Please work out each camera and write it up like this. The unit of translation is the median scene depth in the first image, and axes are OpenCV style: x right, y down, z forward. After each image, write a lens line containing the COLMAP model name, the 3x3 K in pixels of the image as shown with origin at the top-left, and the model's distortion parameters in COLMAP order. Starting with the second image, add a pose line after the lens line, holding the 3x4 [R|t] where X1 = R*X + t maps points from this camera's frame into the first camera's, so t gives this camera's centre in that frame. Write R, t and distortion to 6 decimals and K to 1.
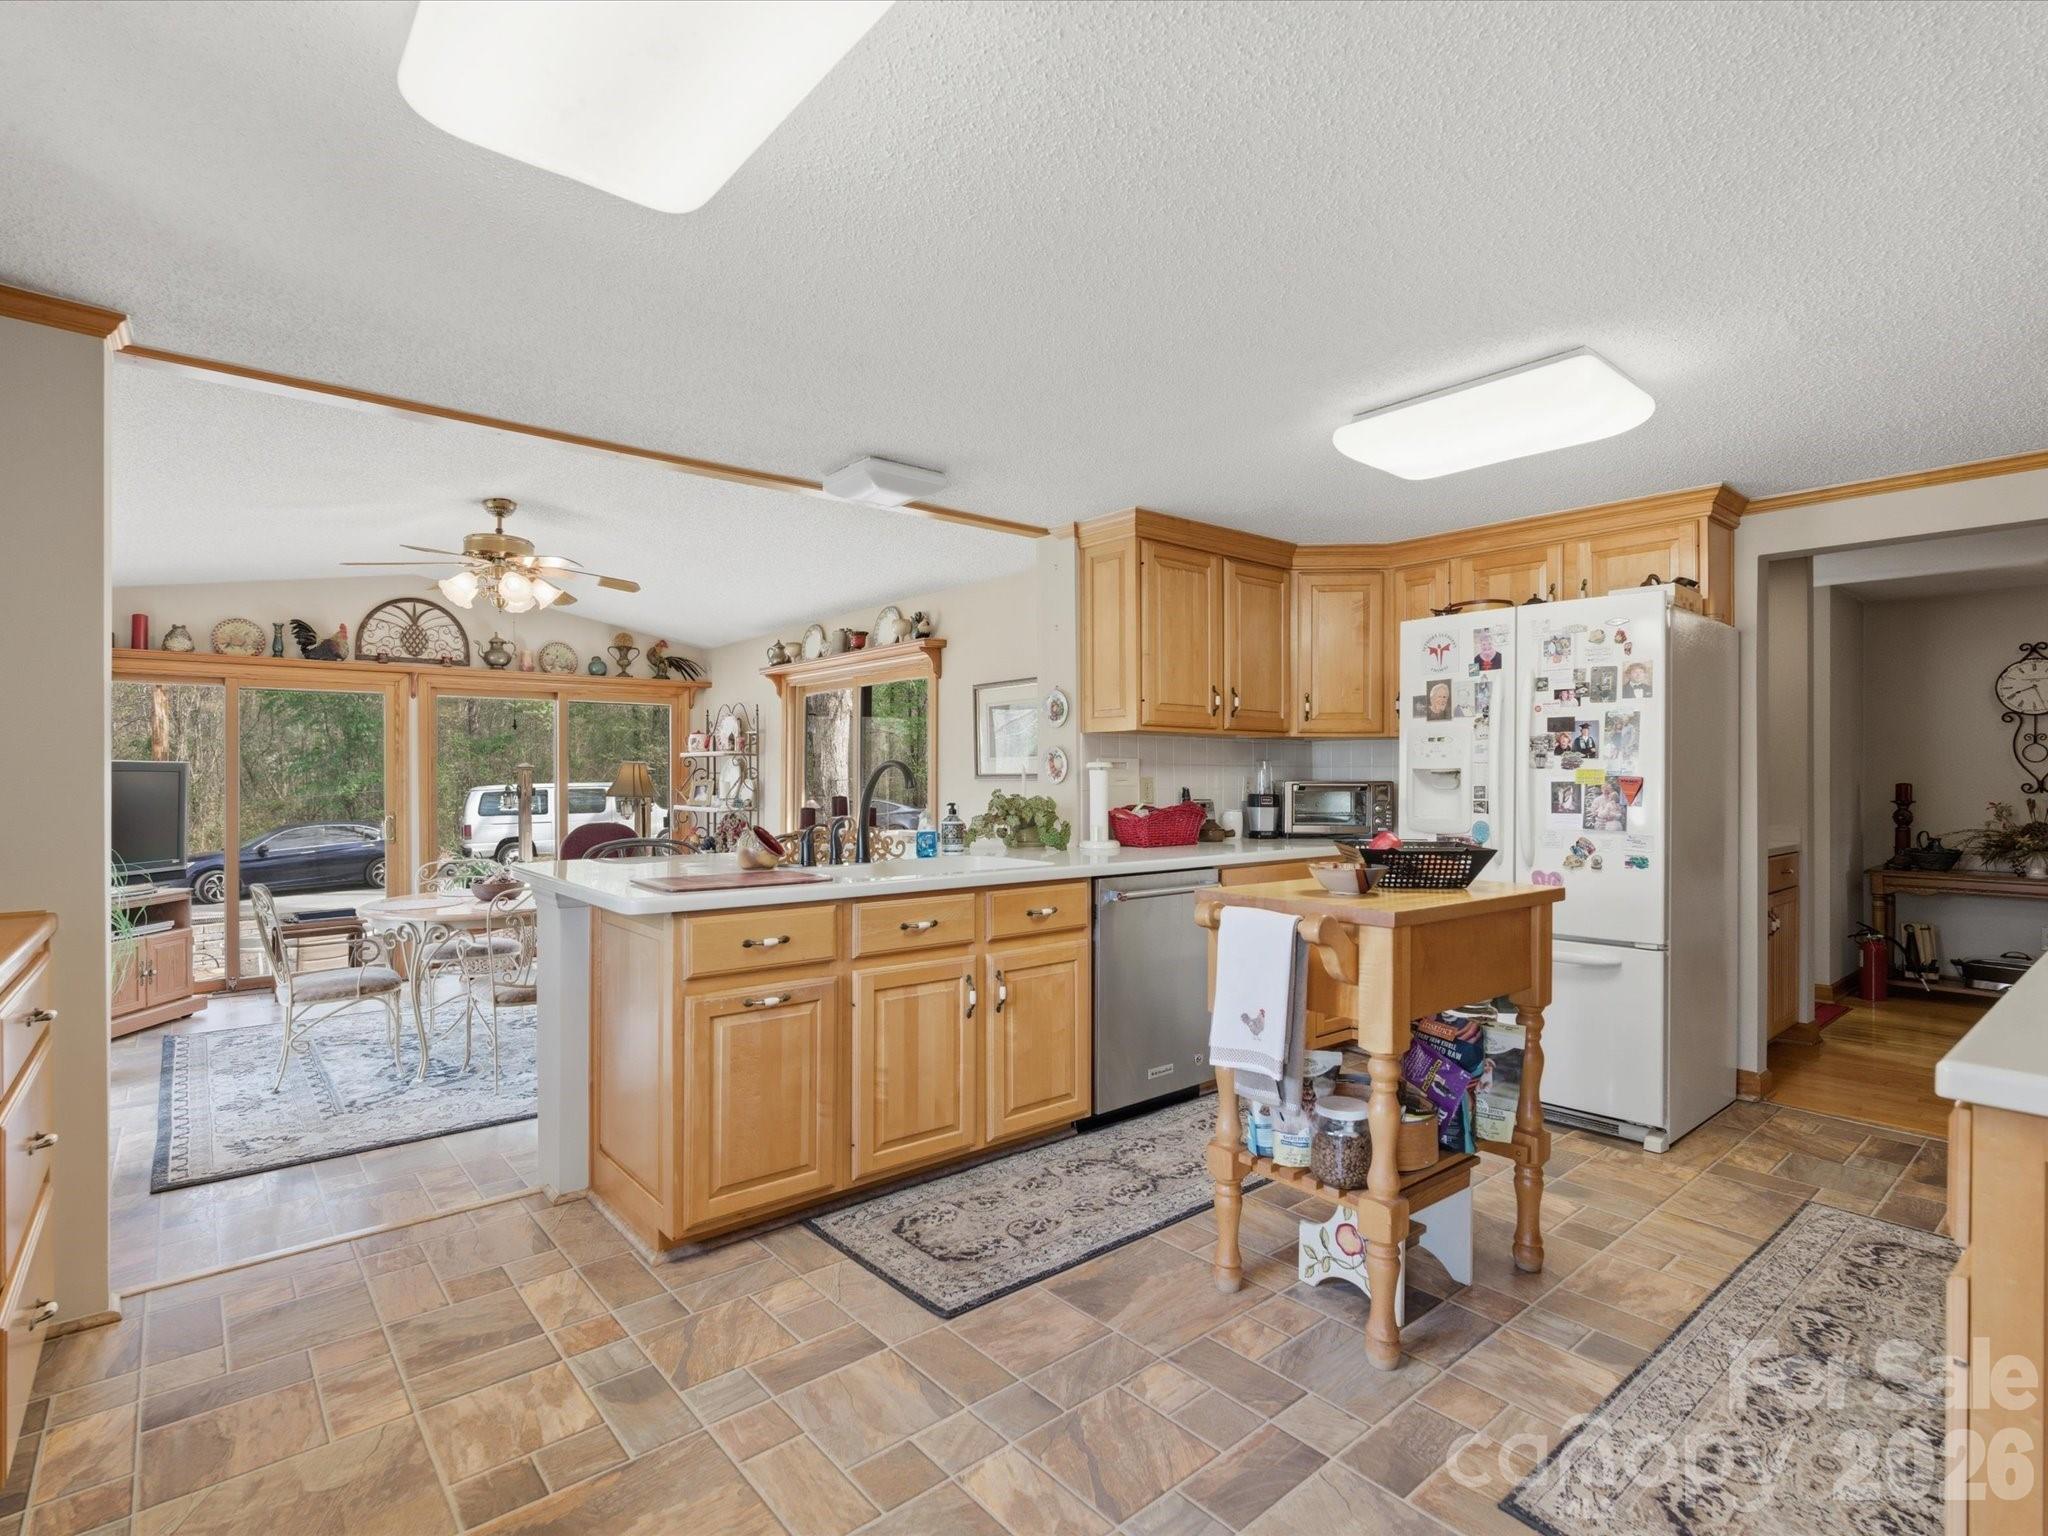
lens RADIAL K [[1003.8, 0, 1039.6], [0, 1003.8, 767.1], [0, 0, 1]] dist [-0.015507, 0.000101]
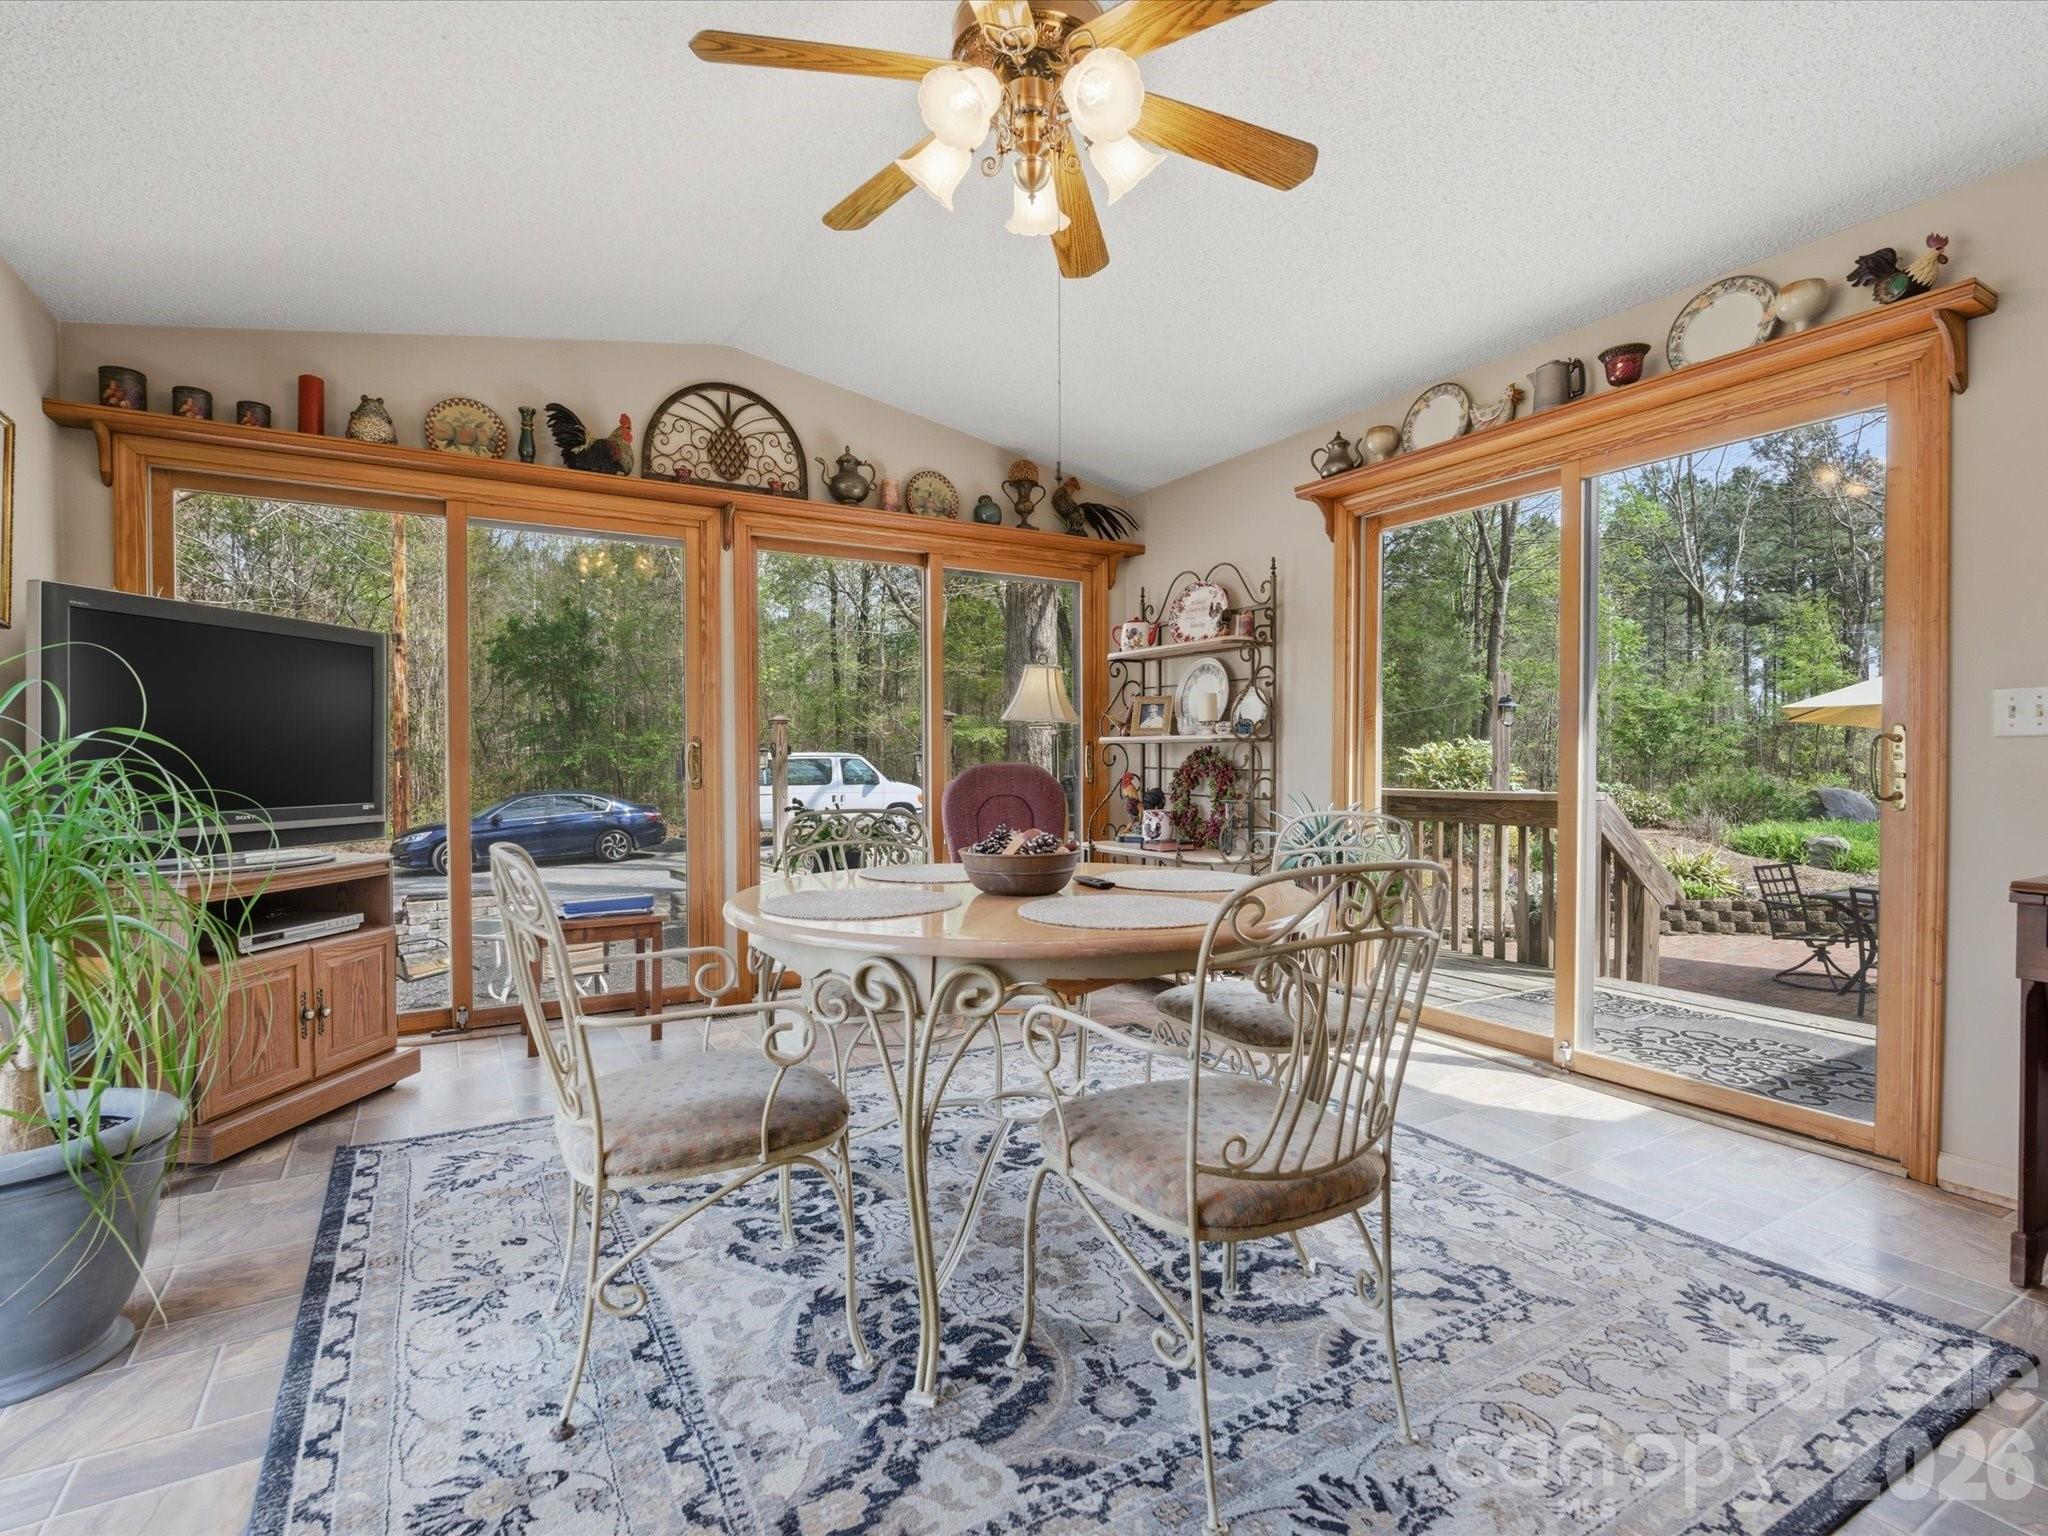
lens RADIAL K [[1003.8, 0, 1020.1], [0, 1003.8, 776.3], [0, 0, 1]] dist [-0.015507, 0.000101]
pose [[0.984188, 0.006511, -0.177007, -0.368436], [-0.002449, 0.999729, 0.023158, 0.057703], [0.177110, -0.022359, 0.983937, 0.460823]]
